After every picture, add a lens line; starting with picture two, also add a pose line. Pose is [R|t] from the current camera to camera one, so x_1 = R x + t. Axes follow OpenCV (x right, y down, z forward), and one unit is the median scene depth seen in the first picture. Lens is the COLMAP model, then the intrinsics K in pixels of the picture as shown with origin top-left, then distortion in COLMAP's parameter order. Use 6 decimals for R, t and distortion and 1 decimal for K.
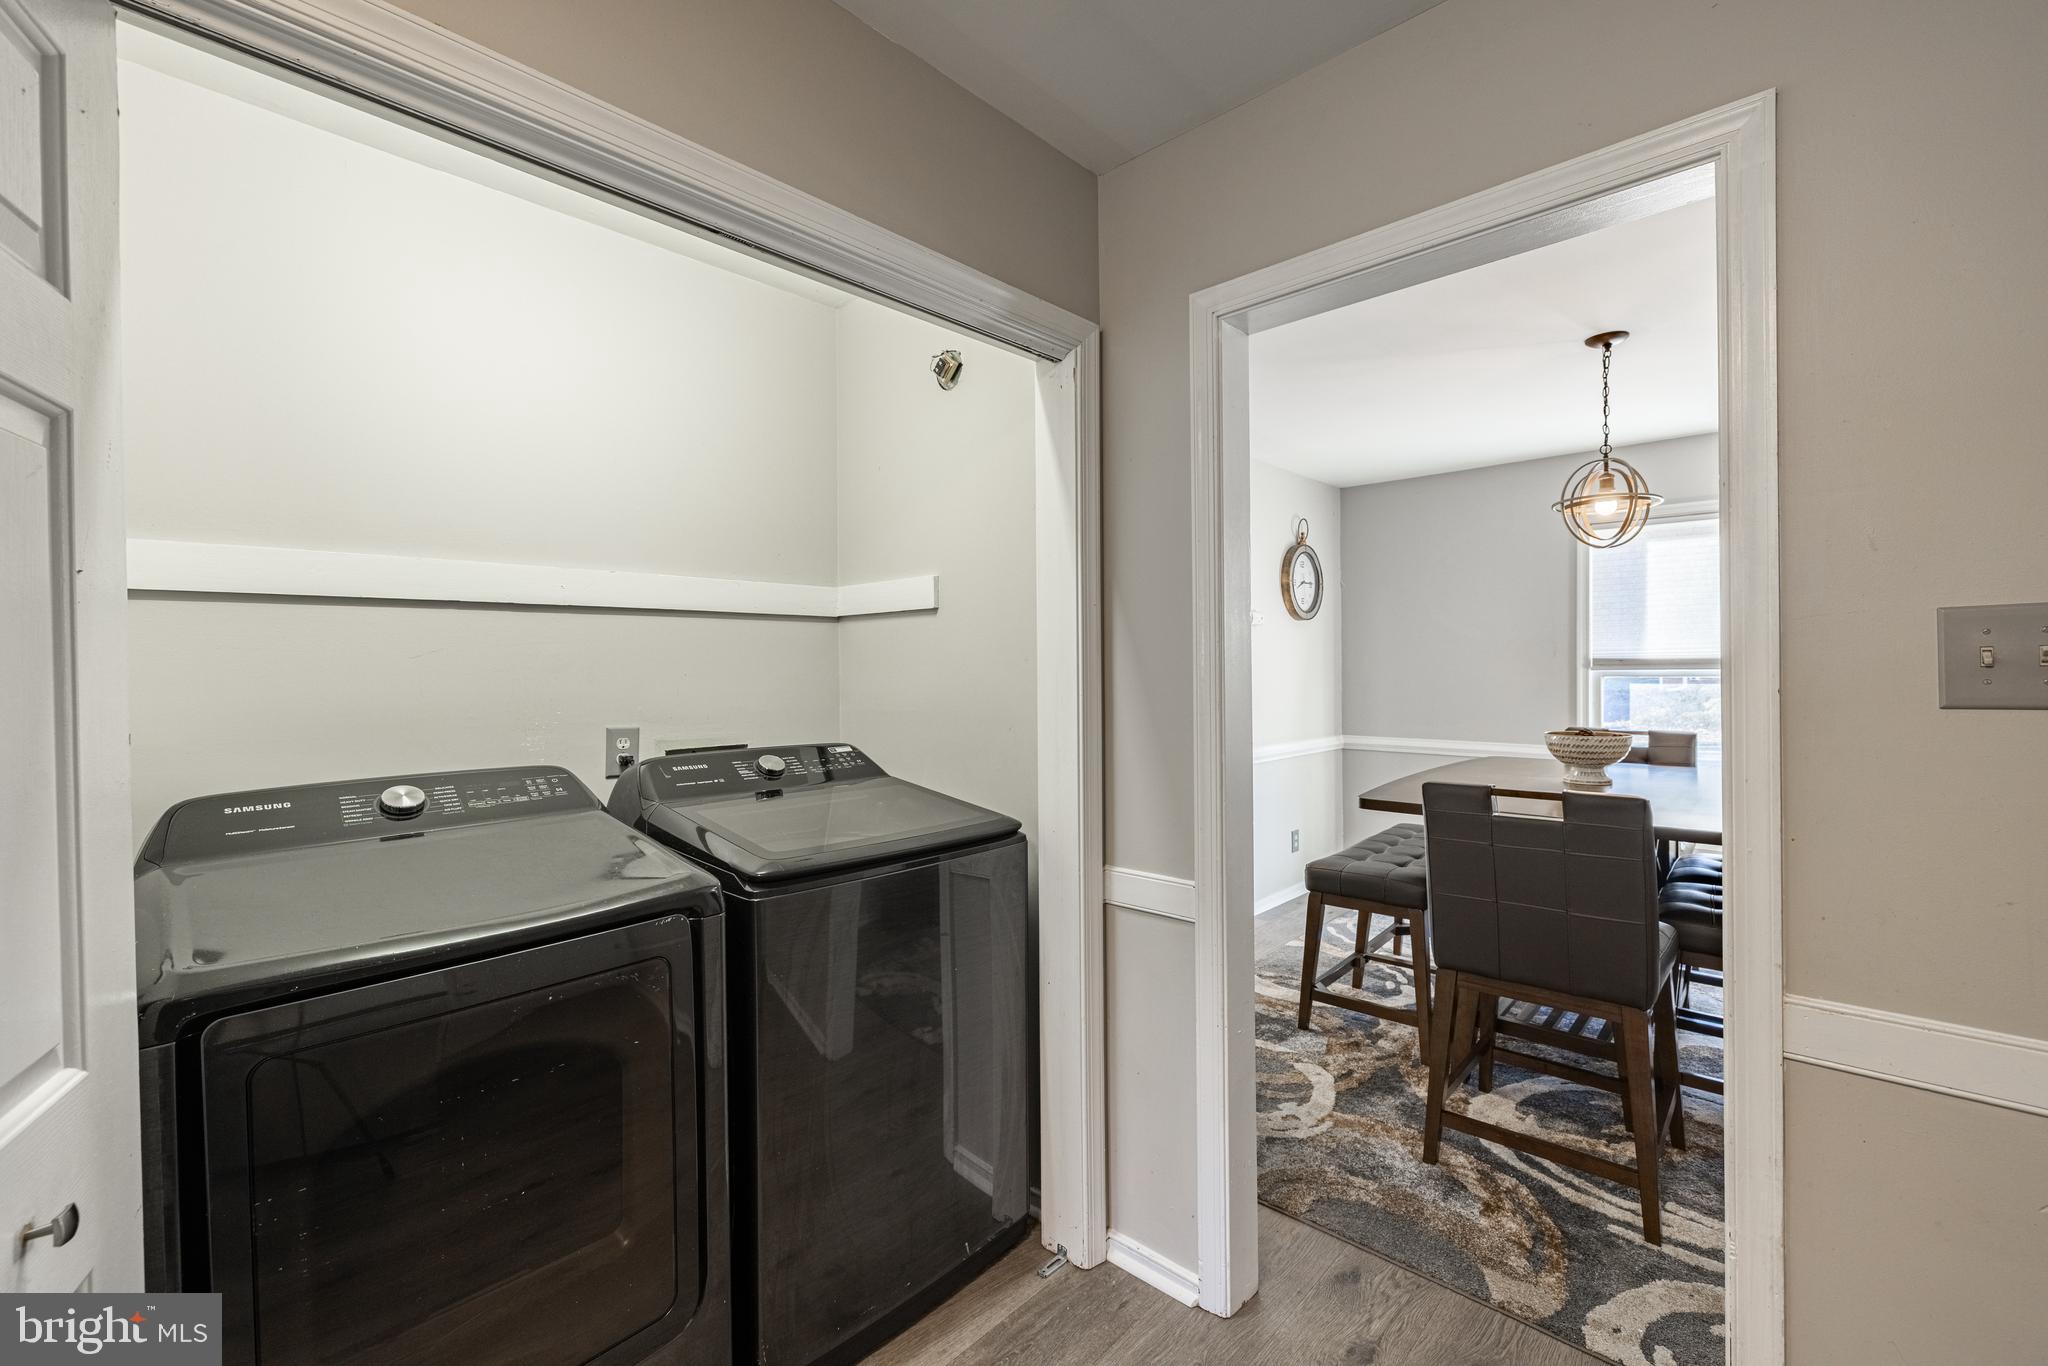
lens RADIAL K [[854.9, 0, 1025.5], [0, 854.9, 674.8], [0, 0, 1]] dist [0.005692, -0.000611]
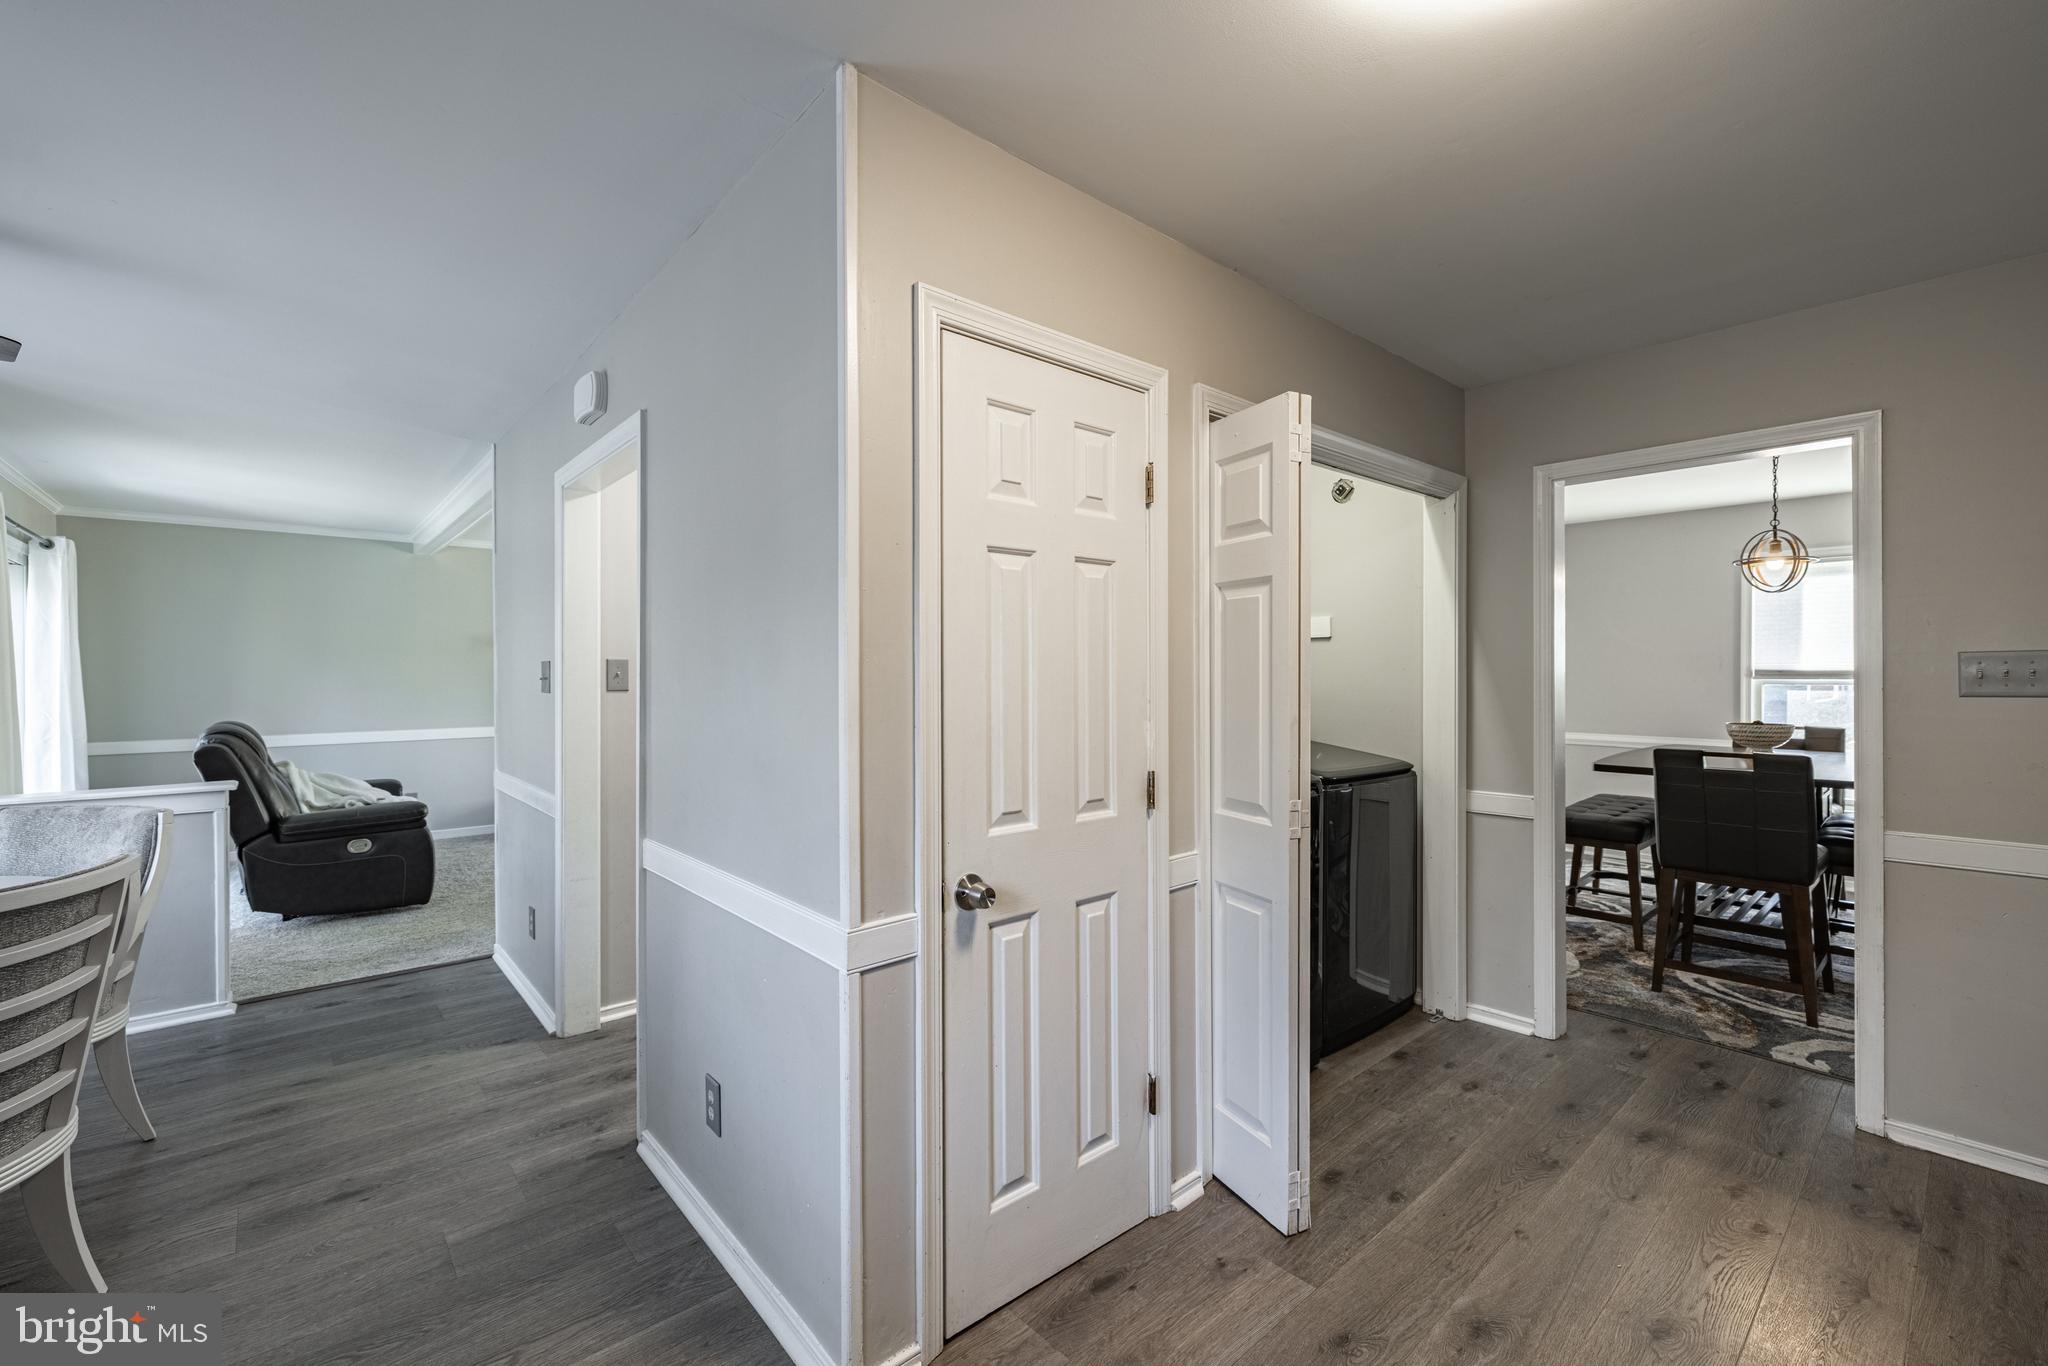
lens RADIAL K [[854.9, 0, 1026.8], [0, 854.9, 672.4], [0, 0, 1]] dist [0.005692, -0.000611]
pose [[0.994941, 0.008485, -0.100106, -0.551196], [-0.009193, 0.999936, -0.006619, 0.005637], [0.100043, 0.007506, 0.994955, -0.719185]]
